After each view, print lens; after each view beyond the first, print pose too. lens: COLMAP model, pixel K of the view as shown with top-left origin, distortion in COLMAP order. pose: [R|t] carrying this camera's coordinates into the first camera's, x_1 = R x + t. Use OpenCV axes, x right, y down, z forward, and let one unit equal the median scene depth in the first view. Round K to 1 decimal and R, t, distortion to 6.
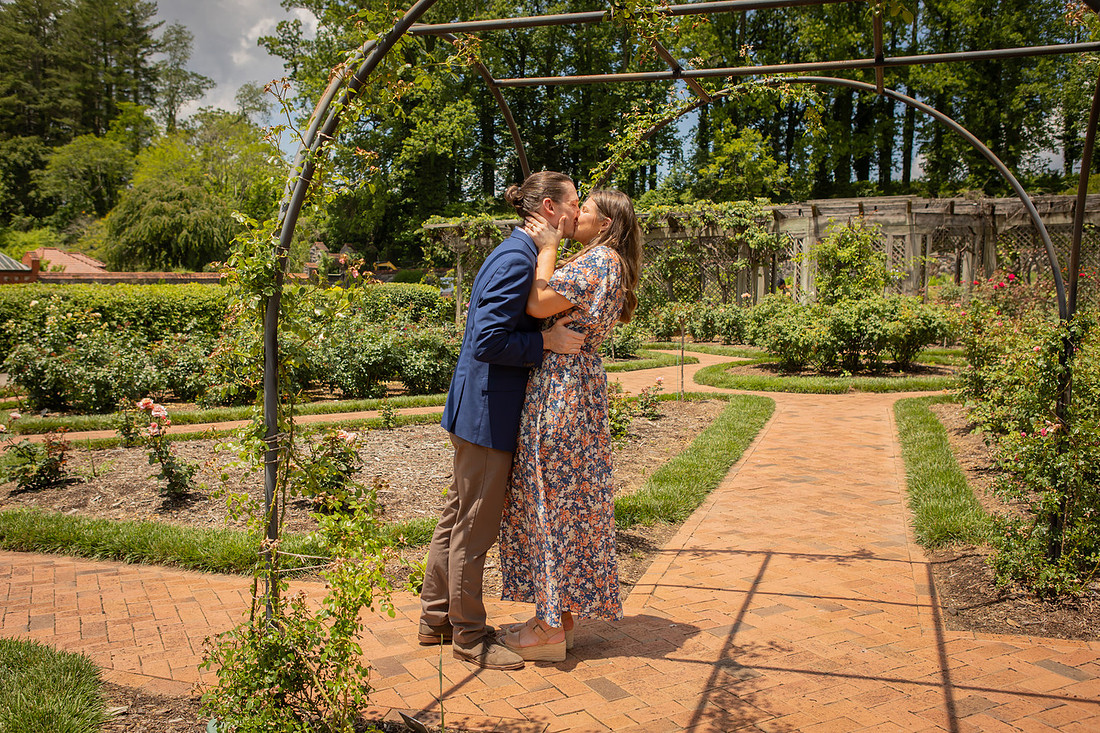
lens RADIAL K [[1026.4, 0, 530.5], [0, 1026.4, 364.9], [0, 0, 1]] dist [-0.093501, 0.120810]
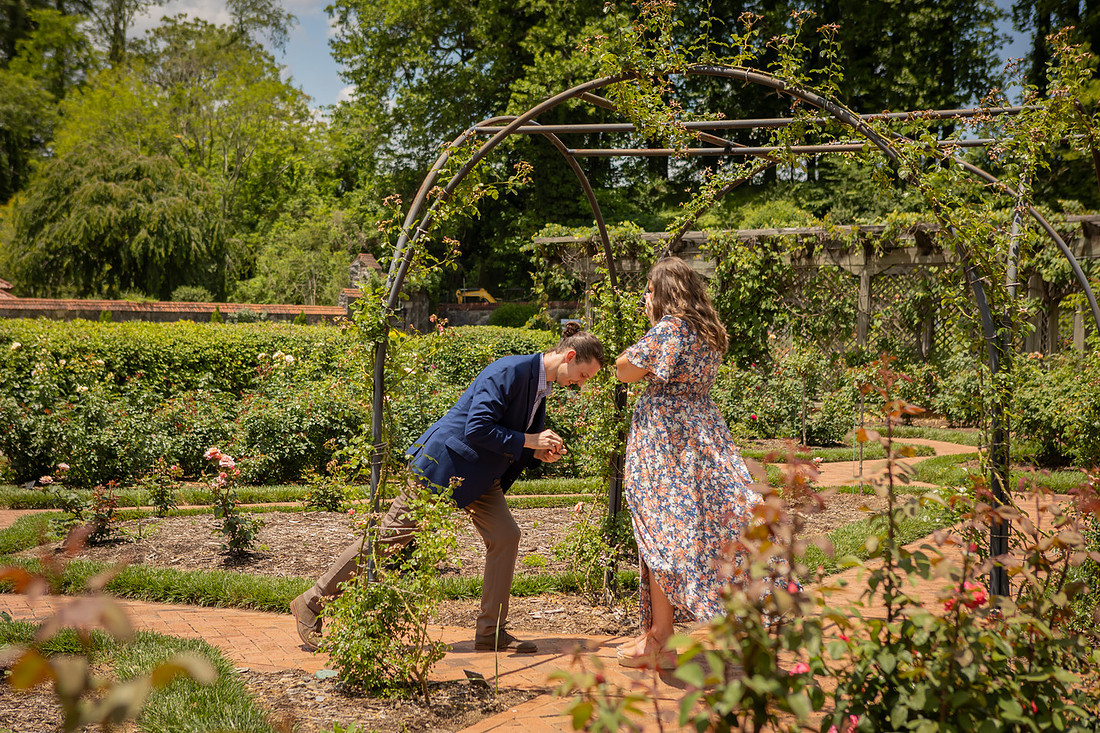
lens RADIAL K [[1883.3, 0, 520.7], [0, 1883.3, 386.7], [0, 0, 1]] dist [0.059516, 0.131686]
pose [[0.993008, 0.020765, -0.116205, 0.029397], [-0.026308, 0.998577, -0.046378, 0.013339], [0.115077, 0.049111, 0.992142, -0.190563]]
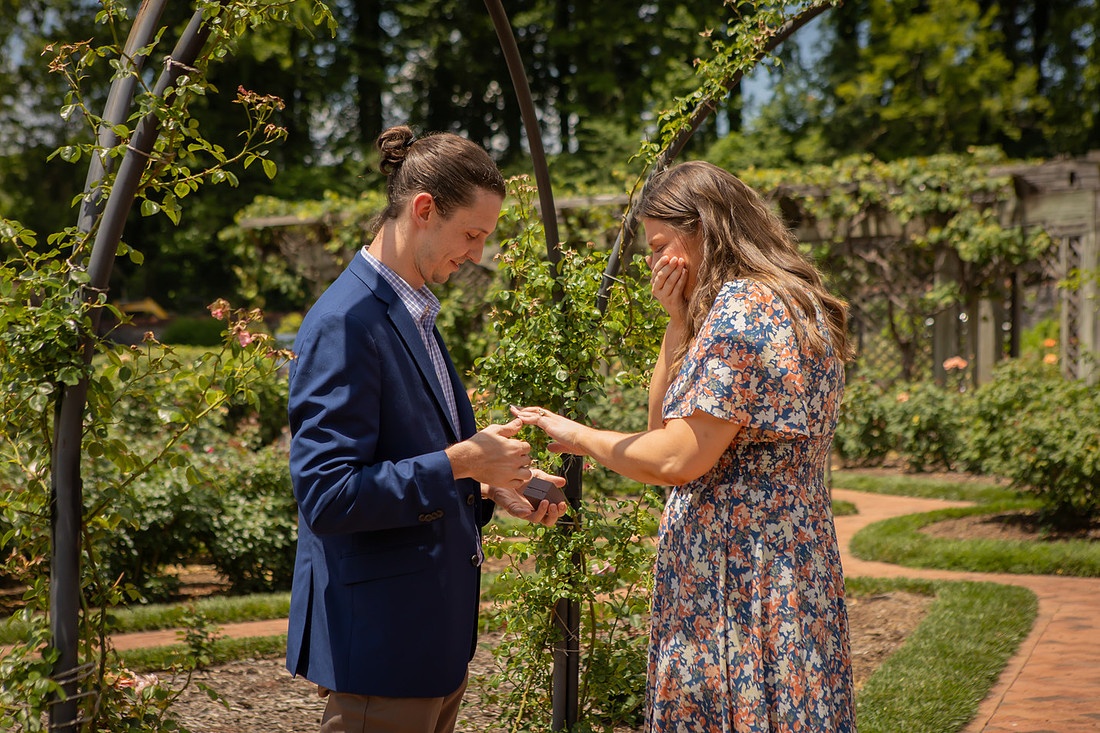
lens RADIAL K [[2291.5, 0, 544.4], [0, 2291.5, 372.6], [0, 0, 1]] dist [0.248317, -0.319942]
pose [[0.999255, -0.015013, 0.035557, -0.007893], [0.017344, 0.997657, -0.066177, 0.000628], [-0.034480, 0.066745, 0.997174, -0.016391]]
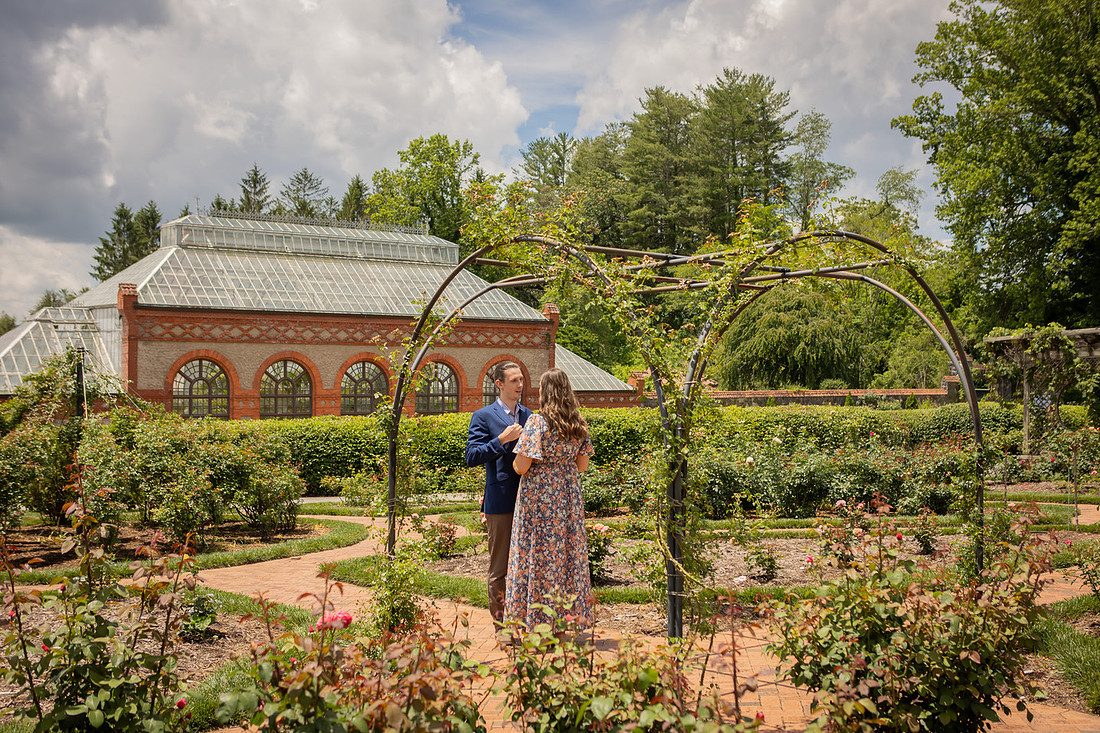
lens RADIAL K [[1256.3, 0, 550.0], [0, 1256.3, 366.5], [0, 0, 1]] dist [-0.031880, 0.076522]
pose [[0.843055, -0.025919, -0.537202, 0.177160], [-0.030615, 0.994906, -0.096047, 0.004623], [0.536955, 0.097420, 0.837967, -0.125854]]
